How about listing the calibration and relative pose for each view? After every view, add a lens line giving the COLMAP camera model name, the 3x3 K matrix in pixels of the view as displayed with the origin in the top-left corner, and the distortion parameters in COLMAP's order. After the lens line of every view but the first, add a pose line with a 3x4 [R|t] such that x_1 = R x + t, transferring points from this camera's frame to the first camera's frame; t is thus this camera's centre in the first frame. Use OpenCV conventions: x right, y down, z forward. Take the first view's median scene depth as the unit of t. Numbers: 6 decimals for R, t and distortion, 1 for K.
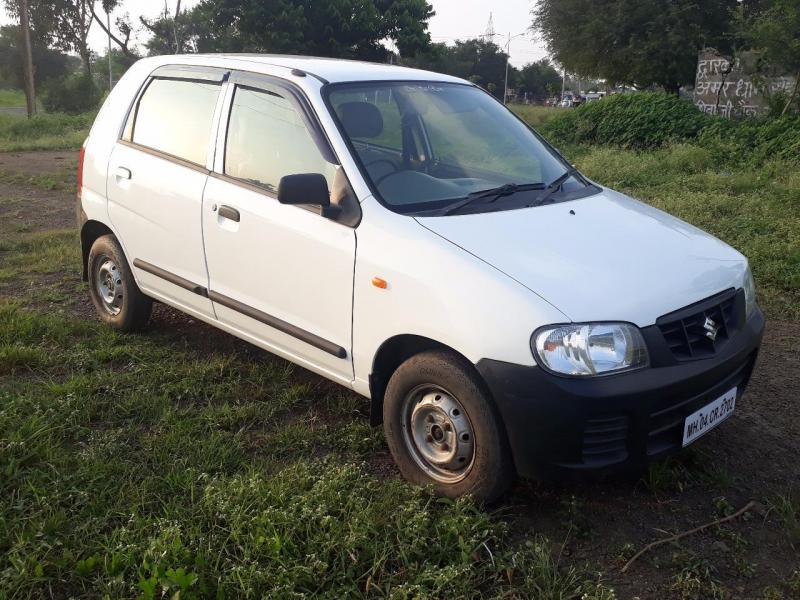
lens RADIAL K [[762.6, 0, 404.3], [0, 762.6, 303.4], [0, 0, 1]] dist [0.011278, 0.000000]
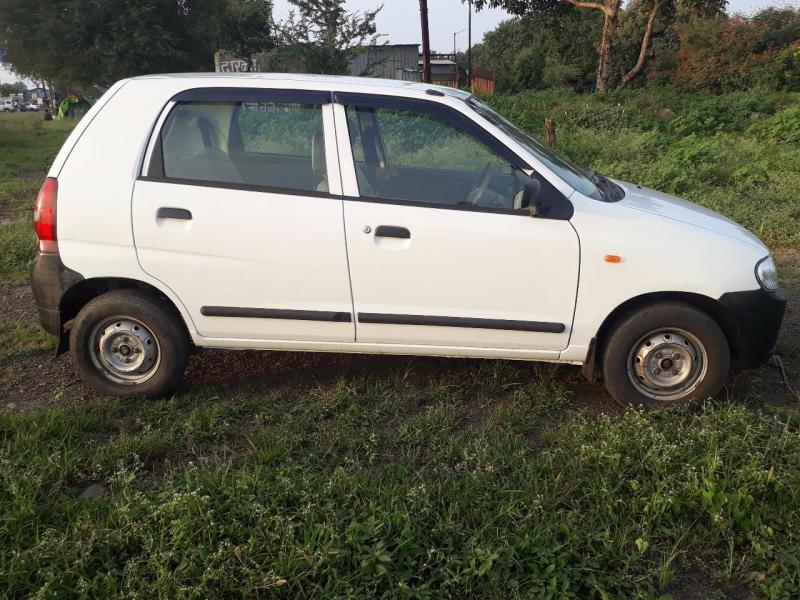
lens RADIAL K [[762.6, 0, 397.3], [0, 762.6, 298.2], [0, 0, 1]] dist [0.011278, 0.000000]
pose [[0.763581, -0.207151, 0.611582, -0.836743], [0.209760, 0.975352, 0.068473, -0.096583], [-0.610692, 0.076001, 0.788213, 0.192422]]
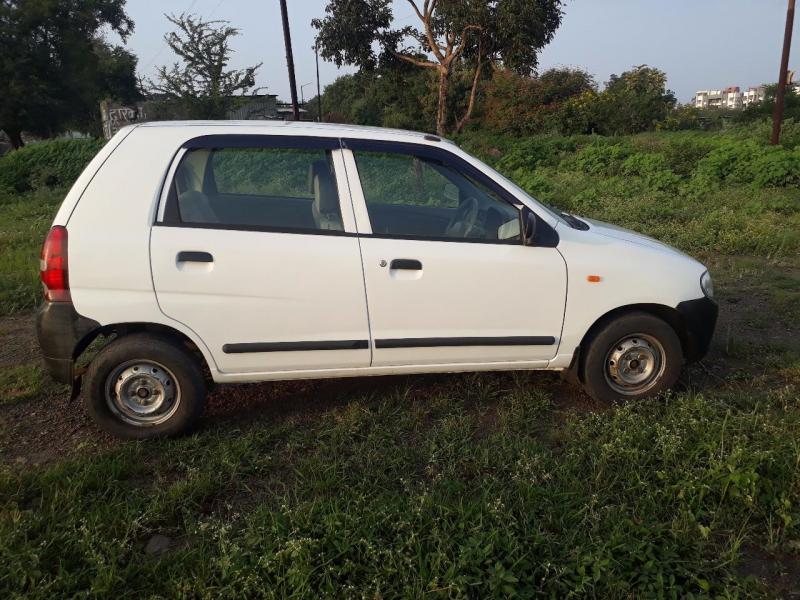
lens RADIAL K [[638.2, 0, 396.6], [0, 638.2, 298.4], [0, 0, 1]] dist [0.041189, -0.051480]
pose [[0.606084, -0.239089, 0.758616, -0.930047], [0.251466, 0.962432, 0.102420, -0.164098], [-0.754604, 0.128691, 0.643438, 0.397653]]
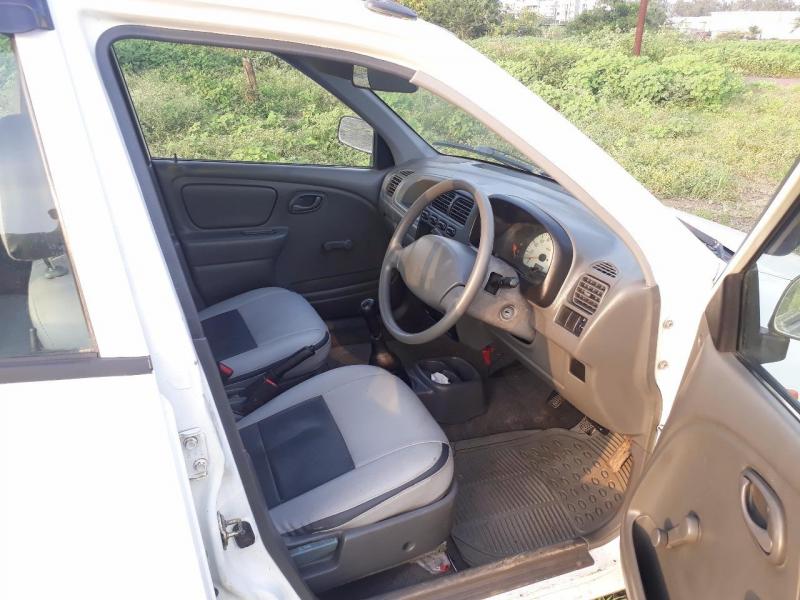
lens RADIAL K [[638.2, 0, 393.0], [0, 638.2, 291.5], [0, 0, 1]] dist [0.041189, -0.051480]
pose [[0.387945, -0.366608, 0.845634, -0.415948], [0.240519, 0.925967, 0.291093, -0.246720], [-0.889747, 0.090463, 0.447401, 0.817771]]
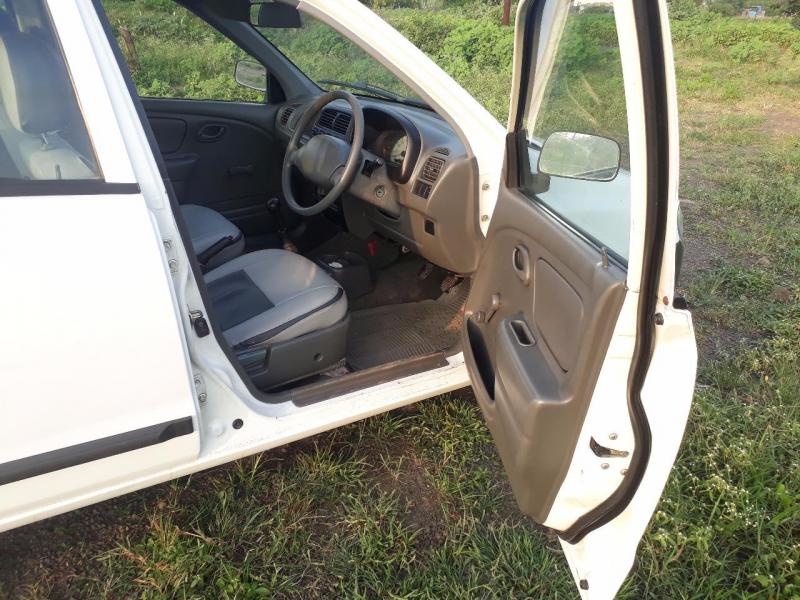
lens RADIAL K [[638.2, 0, 396.3], [0, 638.2, 302.1], [0, 0, 1]] dist [0.041189, -0.051480]
pose [[0.221200, -0.428776, 0.875912, -0.580002], [0.246567, 0.893569, 0.375152, -0.216394], [-0.943544, 0.132988, 0.303380, 0.764010]]
